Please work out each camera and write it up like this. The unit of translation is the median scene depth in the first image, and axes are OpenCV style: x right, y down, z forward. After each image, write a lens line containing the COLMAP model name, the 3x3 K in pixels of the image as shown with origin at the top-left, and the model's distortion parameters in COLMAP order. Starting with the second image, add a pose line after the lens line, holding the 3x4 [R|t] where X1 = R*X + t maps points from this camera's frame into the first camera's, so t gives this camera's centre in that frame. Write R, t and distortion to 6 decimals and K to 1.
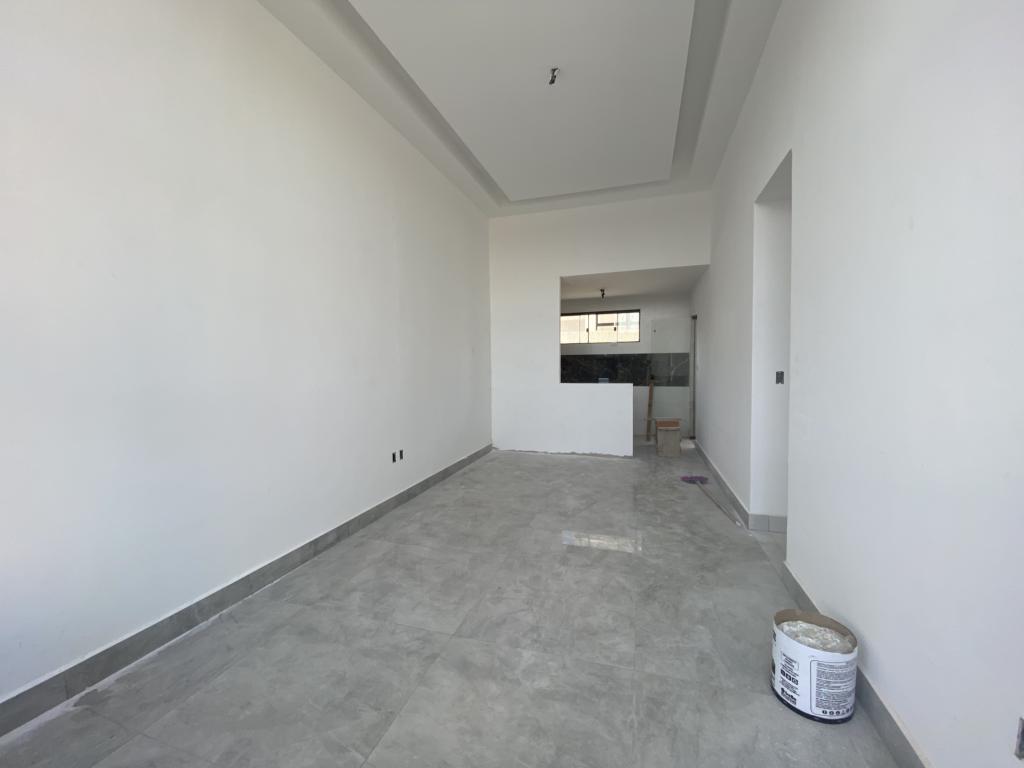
lens RADIAL K [[415.9, 0, 510.5], [0, 415.9, 369.5], [0, 0, 1]] dist [0.002314, -0.013462]
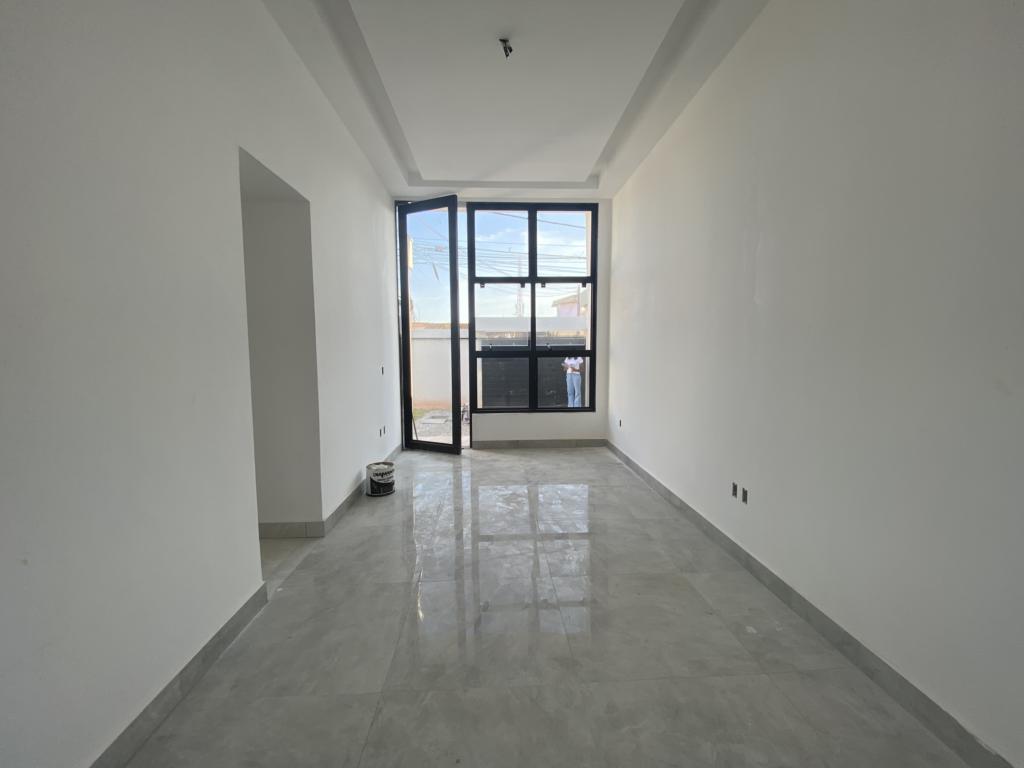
lens RADIAL K [[415.9, 0, 506.5], [0, 415.9, 392.6], [0, 0, 1]] dist [0.002314, -0.013462]
pose [[-0.940351, 0.059918, -0.334888, 0.732531], [0.016660, 0.991298, 0.130581, -0.138185], [0.339798, 0.117212, -0.933166, 3.286547]]
